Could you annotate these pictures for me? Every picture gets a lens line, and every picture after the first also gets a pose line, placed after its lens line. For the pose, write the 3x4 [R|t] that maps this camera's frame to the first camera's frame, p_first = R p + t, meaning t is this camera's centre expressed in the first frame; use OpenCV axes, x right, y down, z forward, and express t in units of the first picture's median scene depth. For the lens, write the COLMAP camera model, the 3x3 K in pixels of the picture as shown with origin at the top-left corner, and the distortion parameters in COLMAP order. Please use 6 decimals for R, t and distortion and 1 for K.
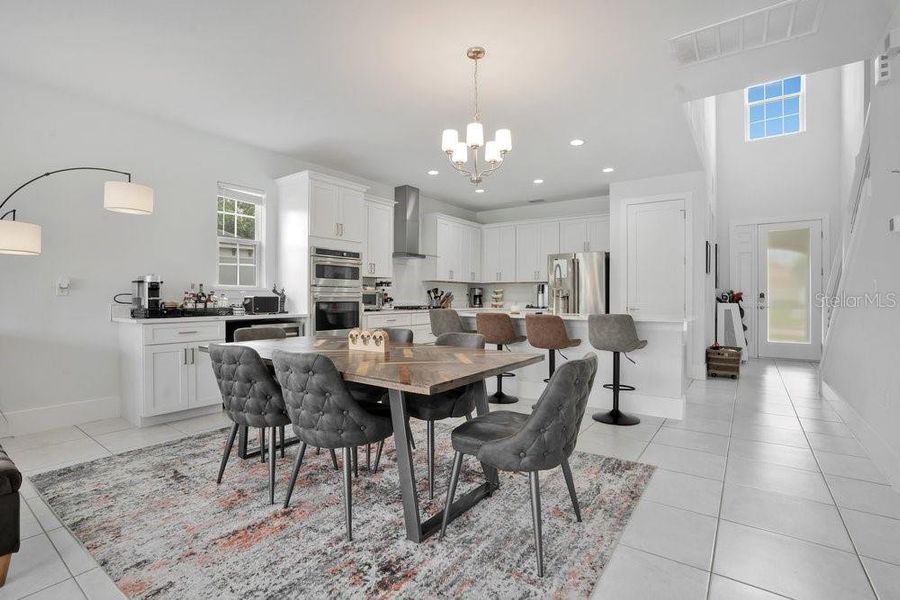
lens RADIAL K [[420.6, 0, 449.7], [0, 420.6, 294.2], [0, 0, 1]] dist [-0.061678, 0.014345]
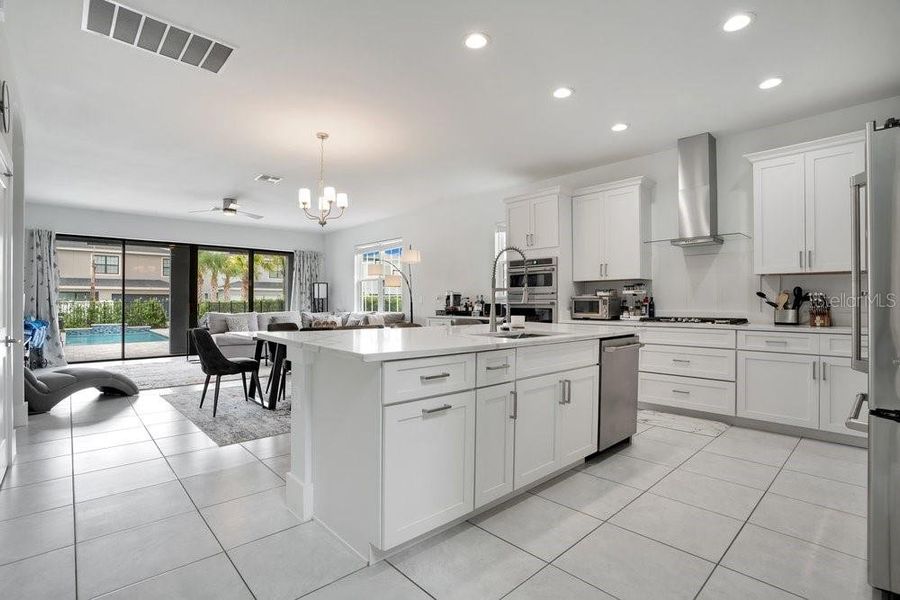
lens RADIAL K [[420.6, 0, 448.9], [0, 420.6, 301.4], [0, 0, 1]] dist [-0.061678, 0.014345]
pose [[-0.183200, -0.004425, -0.983066, 0.728374], [0.005670, 0.999968, -0.005558, 0.005016], [0.983059, -0.006592, -0.183169, 0.876820]]
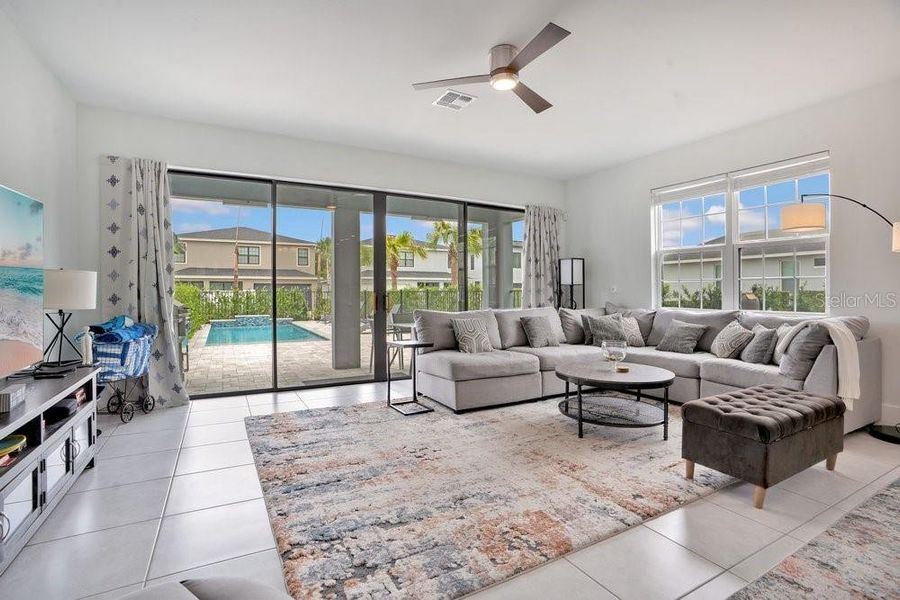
lens RADIAL K [[420.6, 0, 450.0], [0, 420.6, 302.4], [0, 0, 1]] dist [-0.061678, 0.014345]
pose [[-0.422082, 0.019675, -0.906344, 0.147924], [0.002742, 0.999788, 0.020427, 0.000937], [0.906553, 0.006137, -0.422047, 0.168568]]
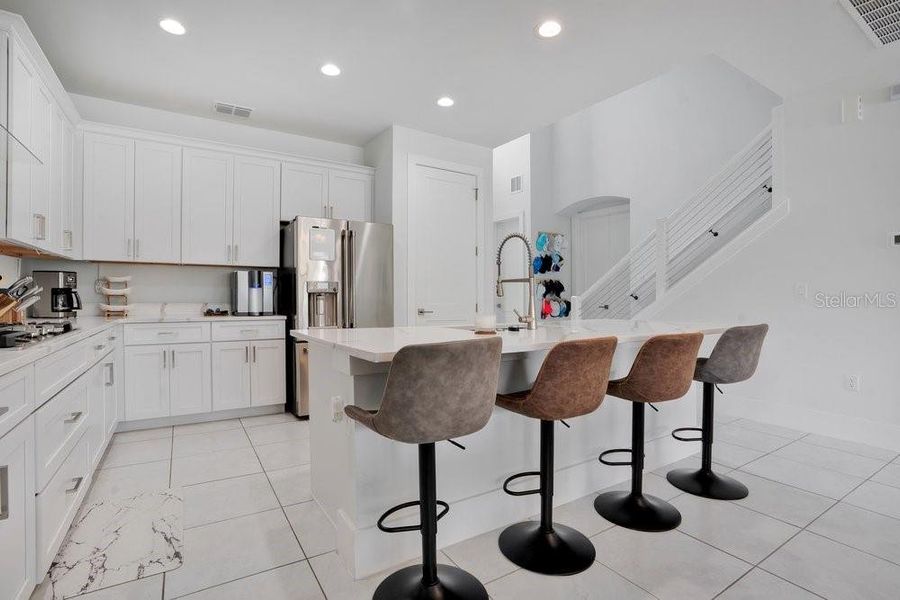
lens RADIAL K [[420.6, 0, 443.7], [0, 420.6, 296.4], [0, 0, 1]] dist [-0.061678, 0.014345]
pose [[0.384749, -0.002056, 0.923019, -0.225523], [-0.010510, 0.999923, 0.006608, 0.004831], [-0.922961, -0.012243, 0.384698, 0.753258]]
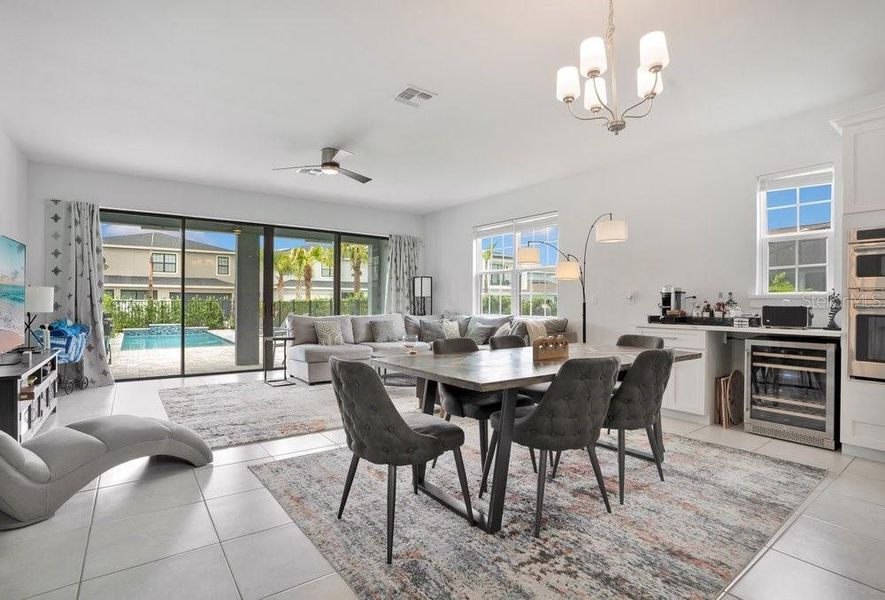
lens RADIAL K [[432.4, 0, 436.7], [0, 432.4, 305.3], [0, 0, 1]] dist [-0.052464, 0.009630]
pose [[-0.310573, 0.002536, -0.950546, 0.404347], [-0.000899, 0.999995, 0.002962, 0.002203], [0.950549, 0.001775, -0.310569, 0.489961]]
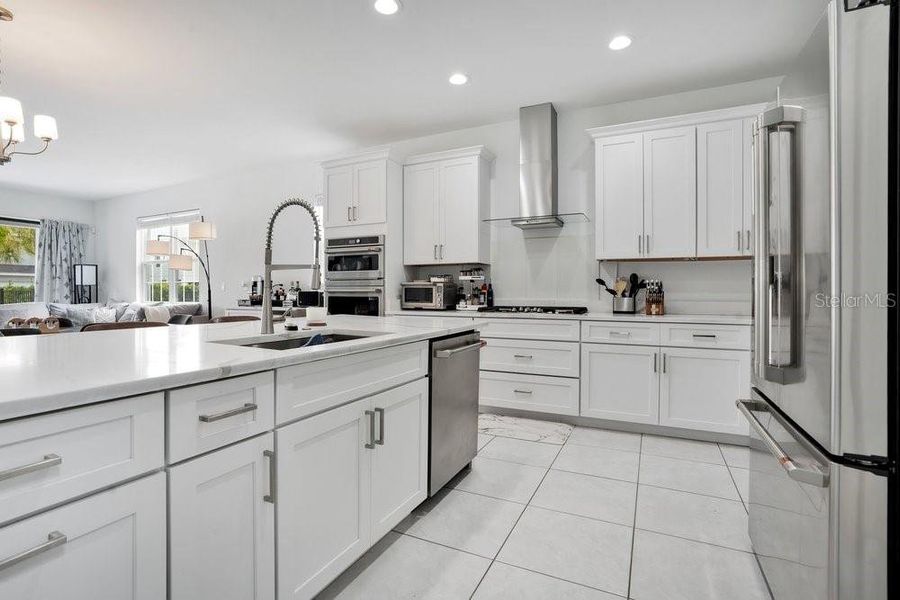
lens RADIAL K [[420.6, 0, 448.8], [0, 420.6, 297.0], [0, 0, 1]] dist [-0.061678, 0.014345]
pose [[0.185056, 0.010471, -0.982672, 0.553641], [0.005920, 0.999913, 0.011770, 0.008111], [0.982710, -0.007996, 0.184977, 0.914028]]
